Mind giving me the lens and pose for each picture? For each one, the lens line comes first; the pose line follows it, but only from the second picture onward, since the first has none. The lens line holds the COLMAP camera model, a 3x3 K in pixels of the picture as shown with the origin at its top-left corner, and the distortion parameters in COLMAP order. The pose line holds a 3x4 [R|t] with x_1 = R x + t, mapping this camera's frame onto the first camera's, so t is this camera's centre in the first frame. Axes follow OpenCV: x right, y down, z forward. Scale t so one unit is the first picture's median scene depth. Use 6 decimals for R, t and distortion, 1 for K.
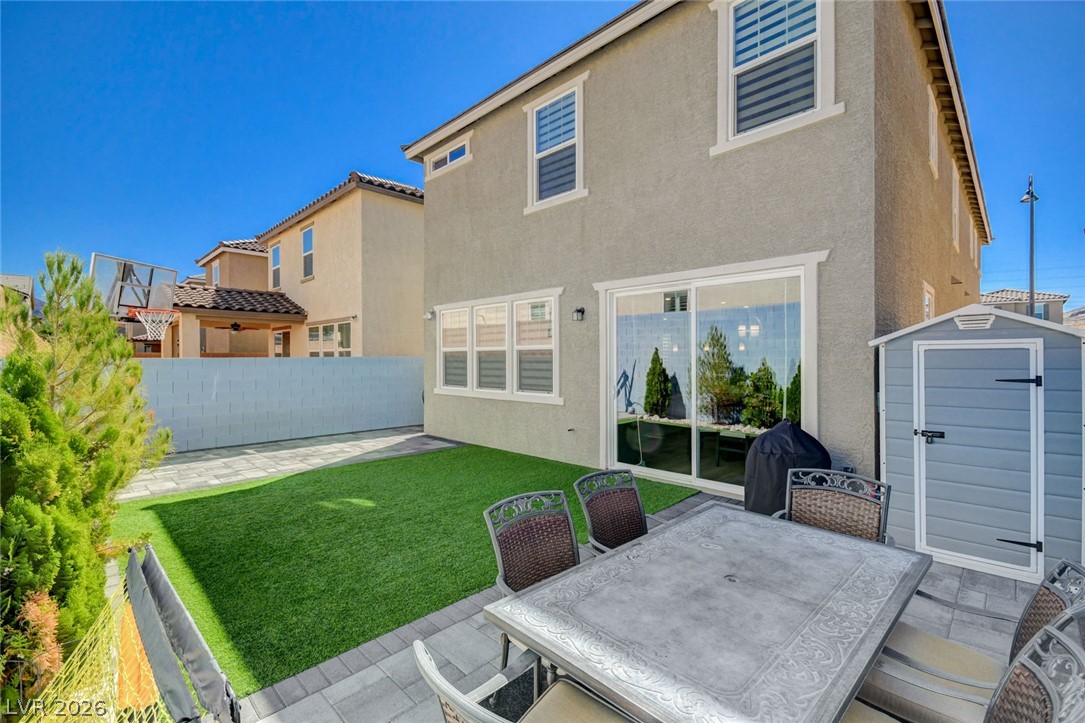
lens RADIAL K [[480.8, 0, 542.5], [0, 480.8, 361.5], [0, 0, 1]] dist [0.001867, 0.000252]
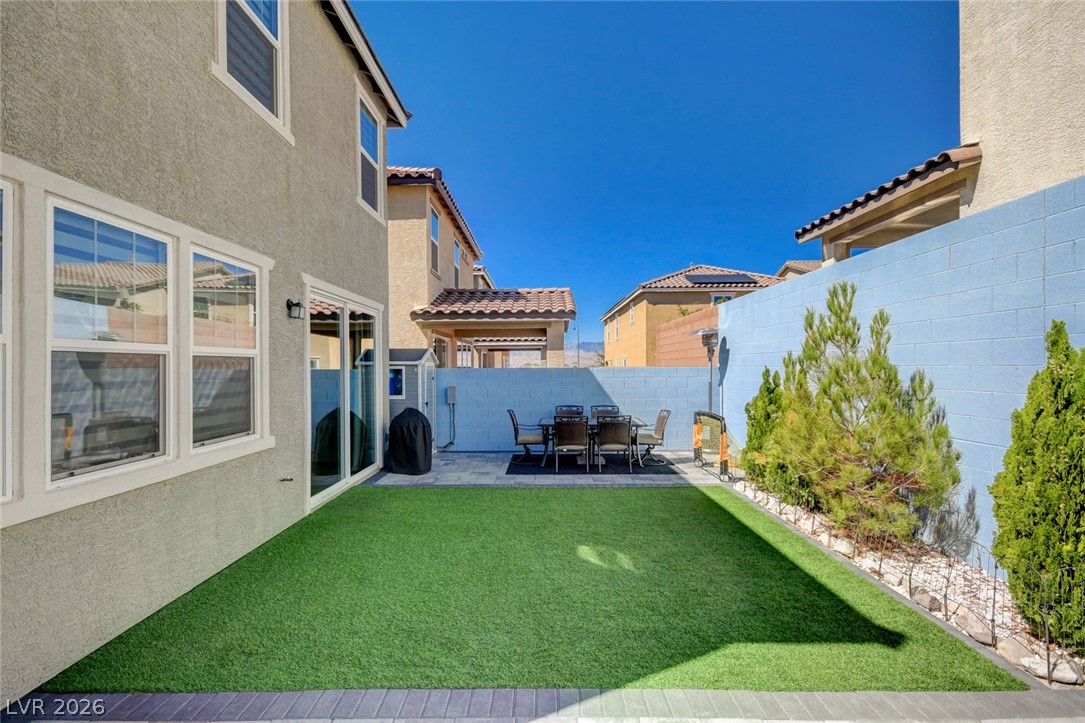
lens RADIAL K [[520.1, 0, 542.5], [0, 520.1, 361.5], [0, 0, 1]] dist [0.001381, 0.000128]
pose [[-0.713986, 0.004741, 0.700144, -0.690408], [0.001617, 0.999986, -0.005122, -0.017050], [-0.700158, -0.002525, -0.713983, 1.243467]]
